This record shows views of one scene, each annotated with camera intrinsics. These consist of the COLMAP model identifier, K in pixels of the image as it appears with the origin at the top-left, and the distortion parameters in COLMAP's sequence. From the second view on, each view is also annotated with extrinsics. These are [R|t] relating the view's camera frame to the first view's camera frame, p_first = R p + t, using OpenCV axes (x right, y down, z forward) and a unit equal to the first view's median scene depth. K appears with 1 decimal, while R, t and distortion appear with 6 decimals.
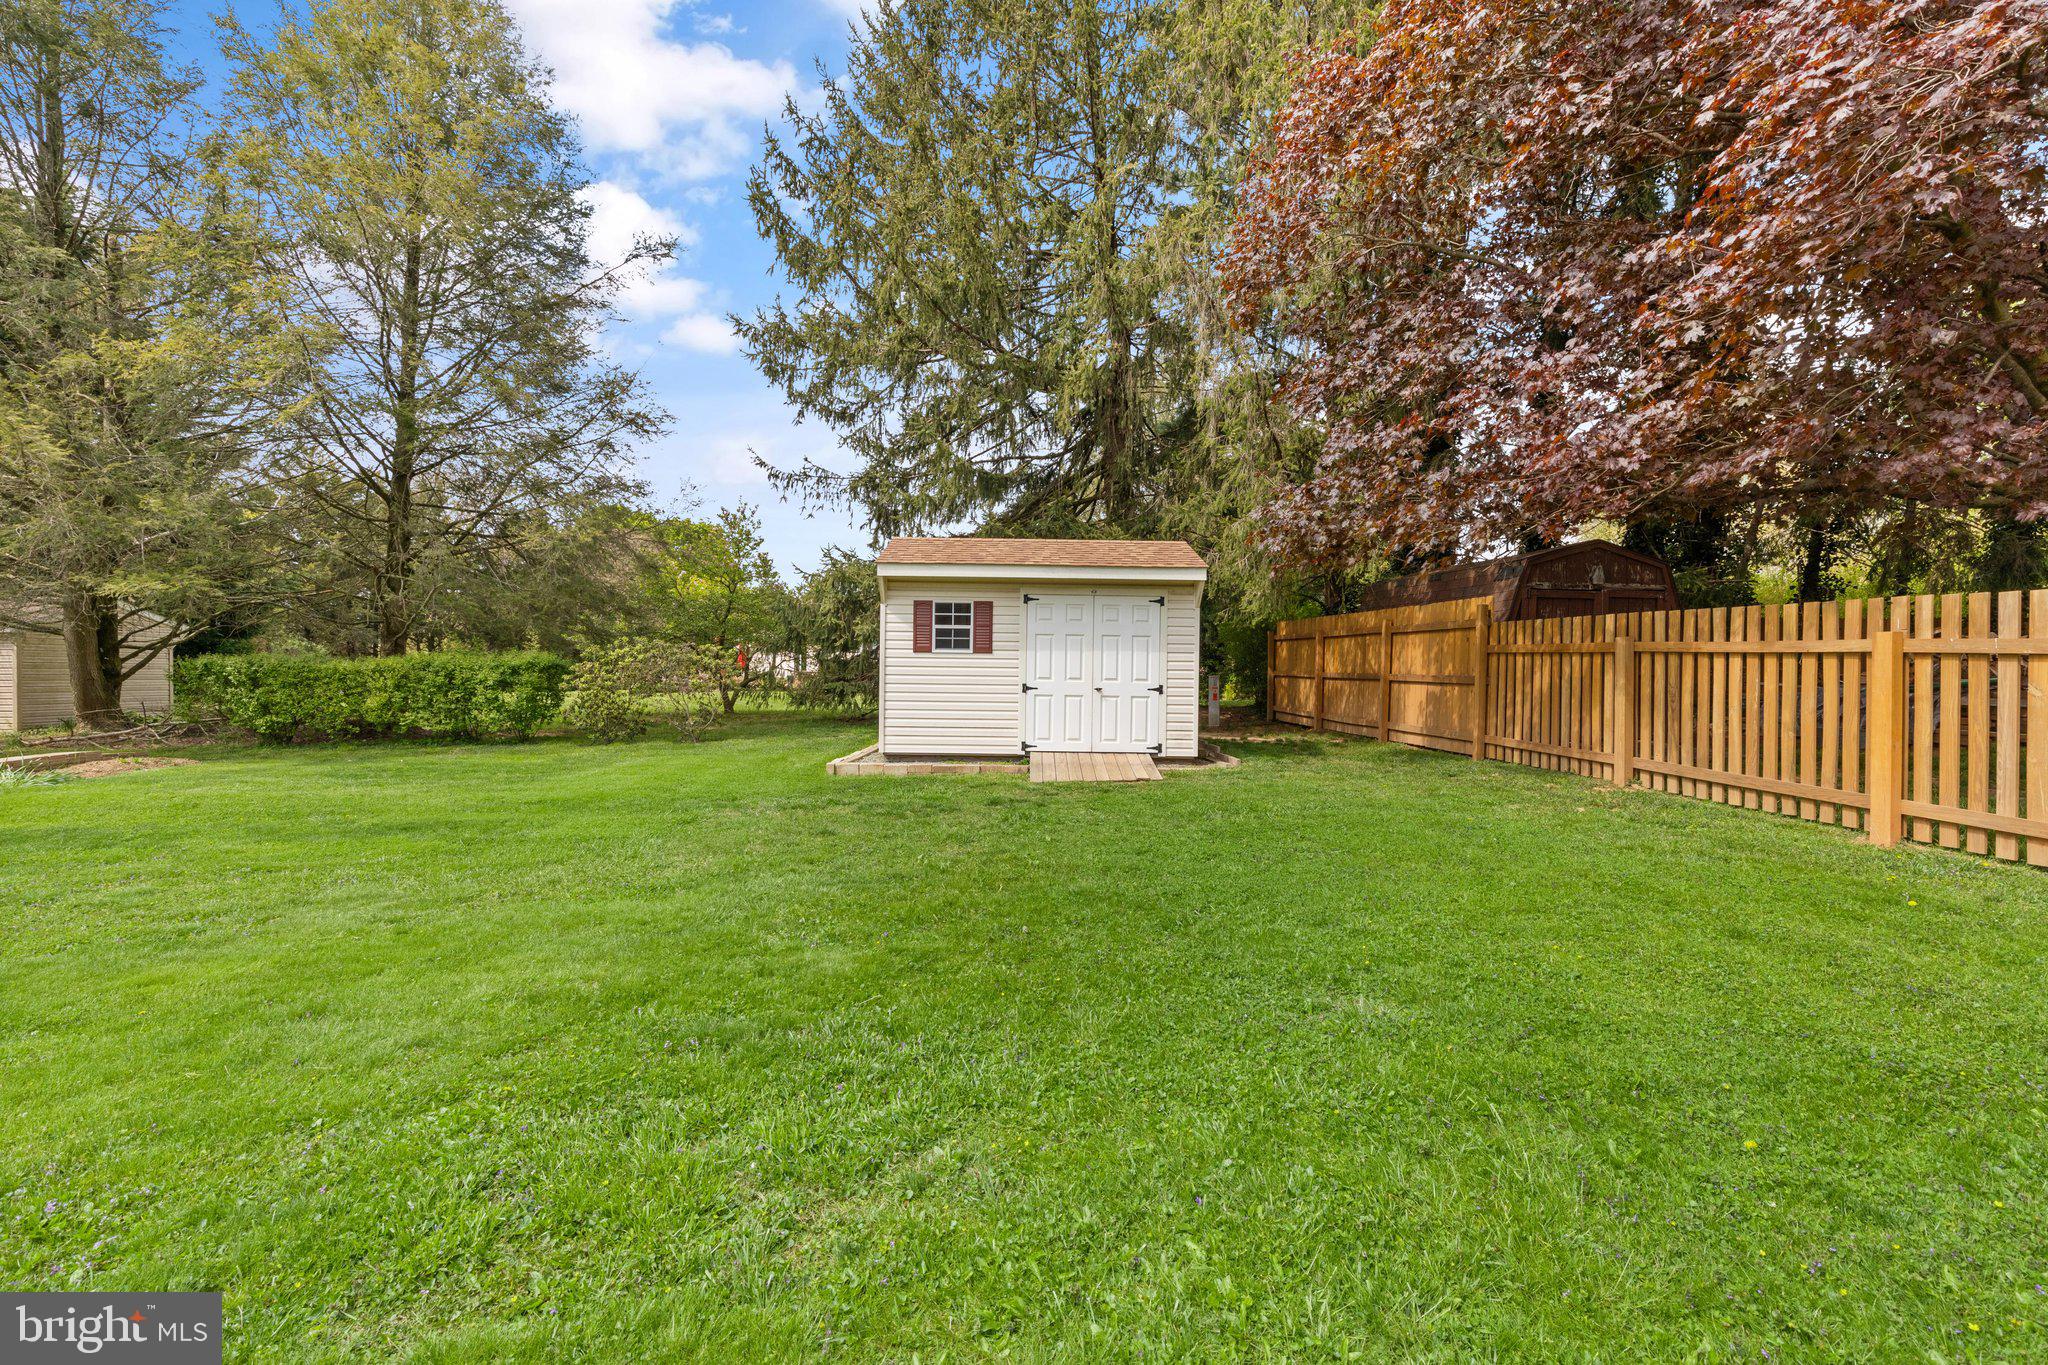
lens RADIAL K [[927.2, 0, 1019.3], [0, 927.2, 675.7], [0, 0, 1]] dist [0.010913, -0.000929]
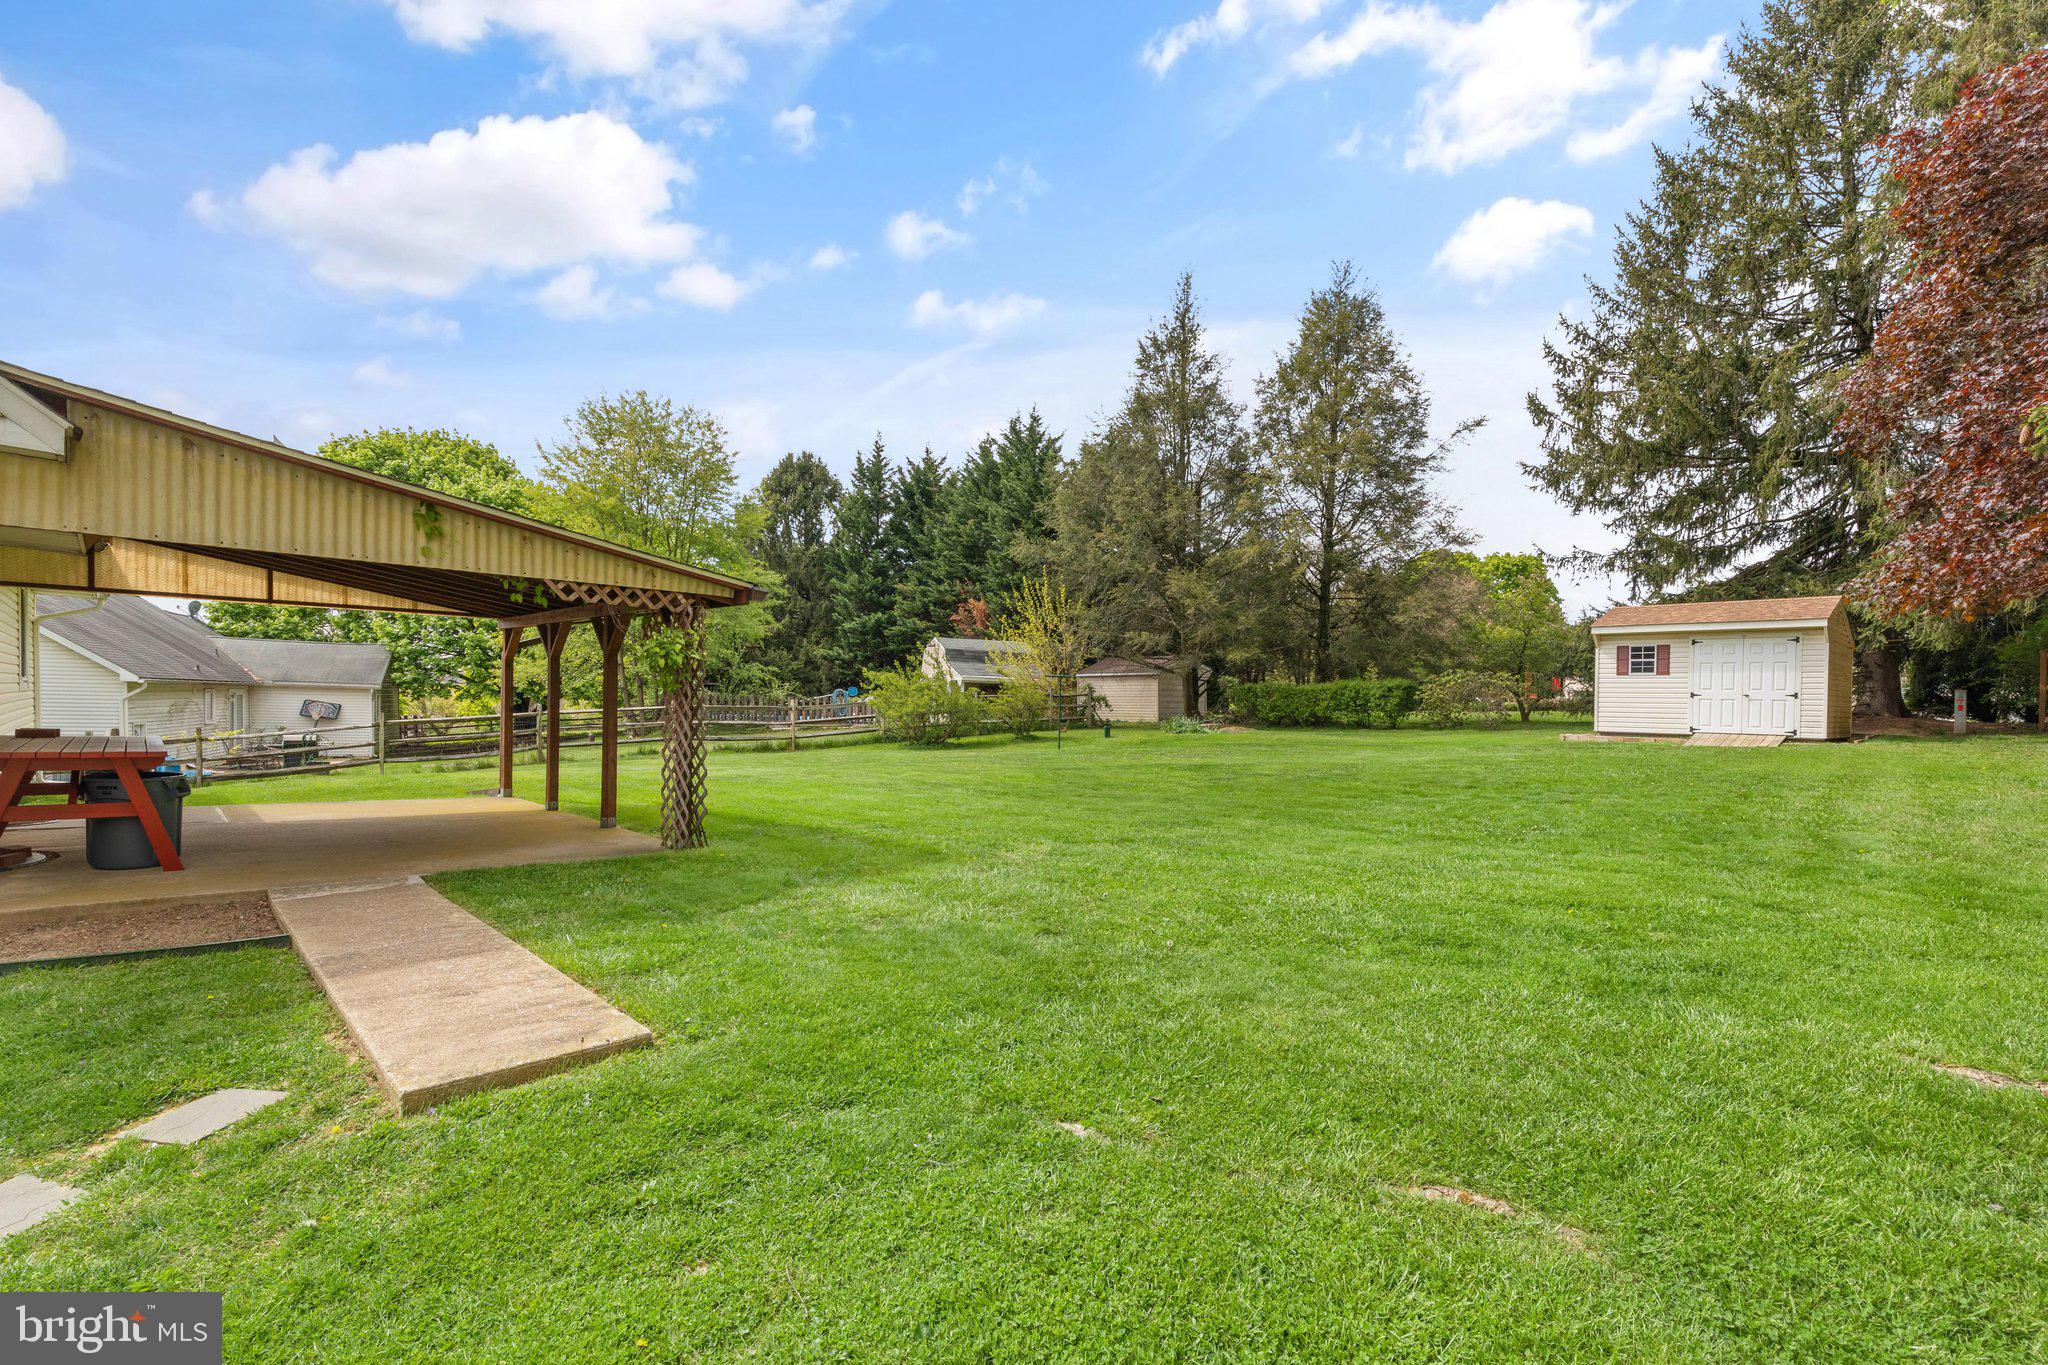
lens RADIAL K [[927.2, 0, 1016.6], [0, 927.2, 701.5], [0, 0, 1]] dist [0.010913, -0.000929]
pose [[0.671018, 0.000755, -0.741441, 0.307645], [-0.002965, 0.999994, -0.001665, 0.022254], [0.741435, 0.003316, 0.671017, -0.737384]]
